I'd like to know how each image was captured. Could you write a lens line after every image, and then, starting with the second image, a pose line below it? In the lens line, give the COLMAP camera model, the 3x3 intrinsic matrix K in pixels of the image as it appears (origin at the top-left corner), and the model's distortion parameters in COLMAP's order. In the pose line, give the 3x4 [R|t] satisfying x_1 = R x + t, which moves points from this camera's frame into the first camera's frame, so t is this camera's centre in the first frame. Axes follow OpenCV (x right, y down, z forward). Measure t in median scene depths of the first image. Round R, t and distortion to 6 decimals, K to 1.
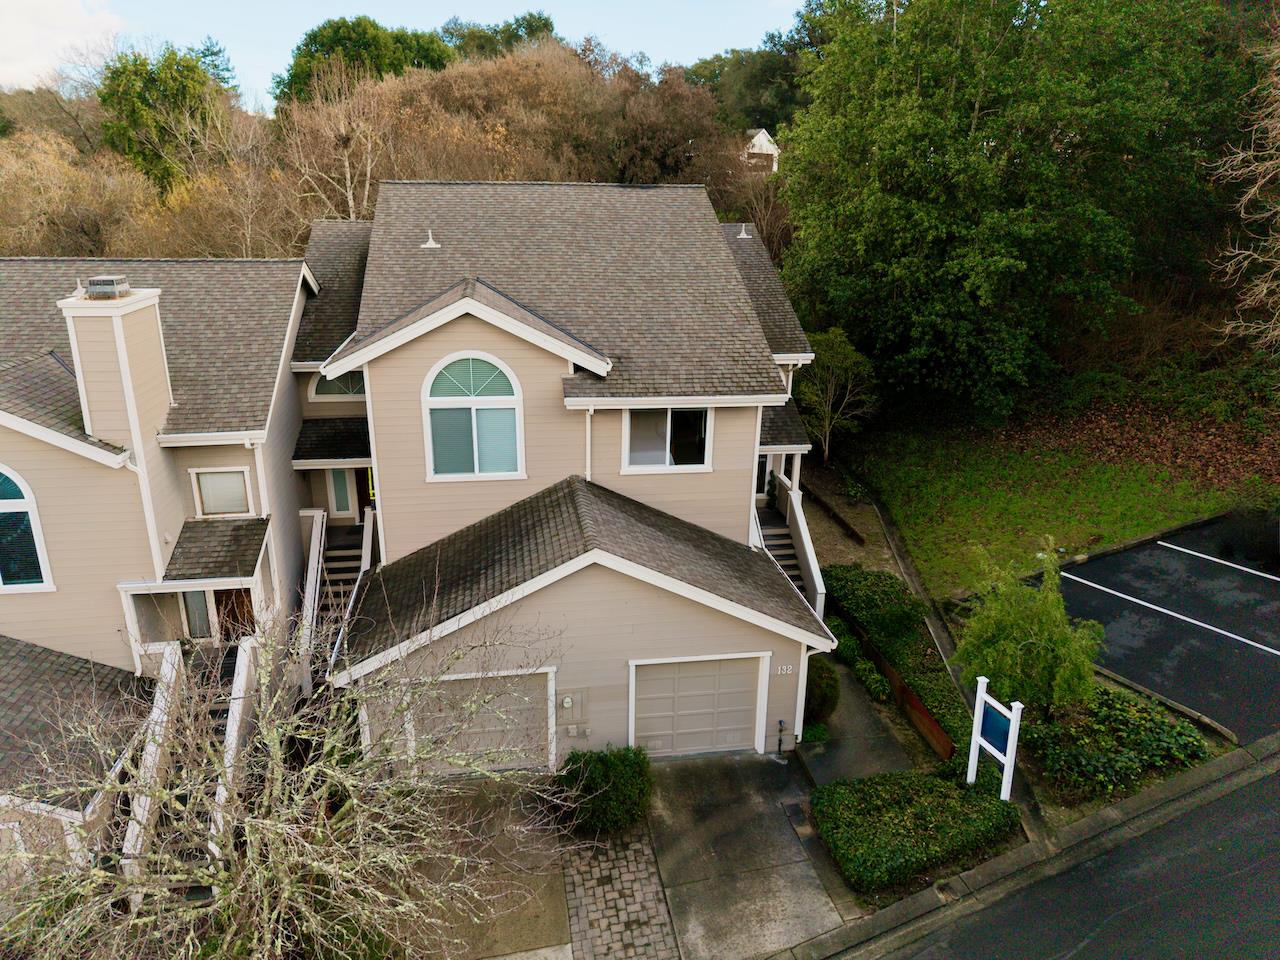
lens RADIAL K [[864.2, 0, 633.3], [0, 864.2, 487.3], [0, 0, 1]] dist [0.044673, -0.051926]
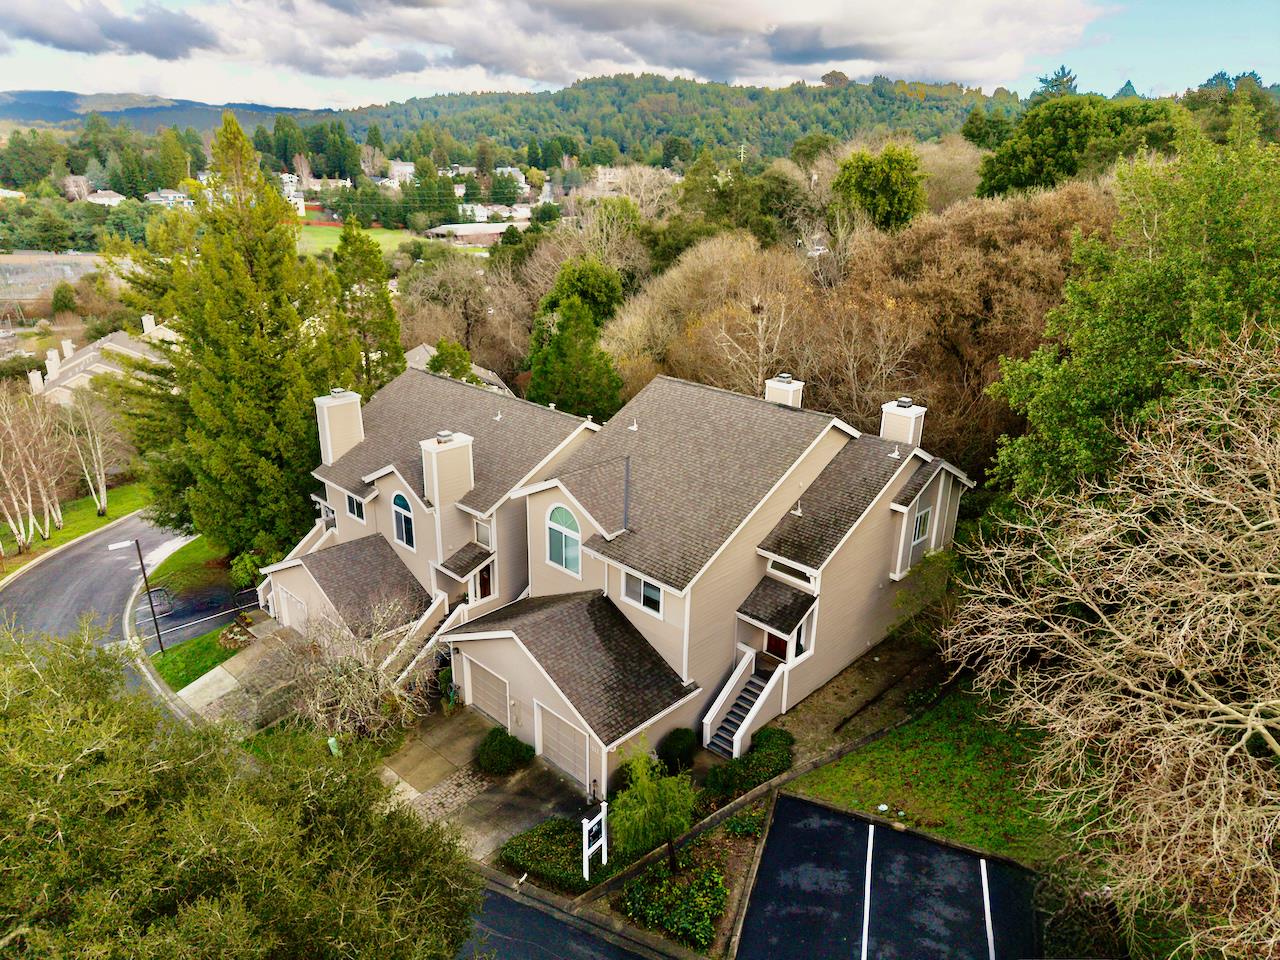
lens RADIAL K [[864.2, 0, 633.3], [0, 864.2, 487.3], [0, 0, 1]] dist [0.044673, -0.051926]
pose [[0.584405, 0.282720, -0.760618, 1.221350], [-0.261767, 0.952915, 0.153073, -0.490519], [0.768081, 0.109648, 0.630895, -0.032220]]
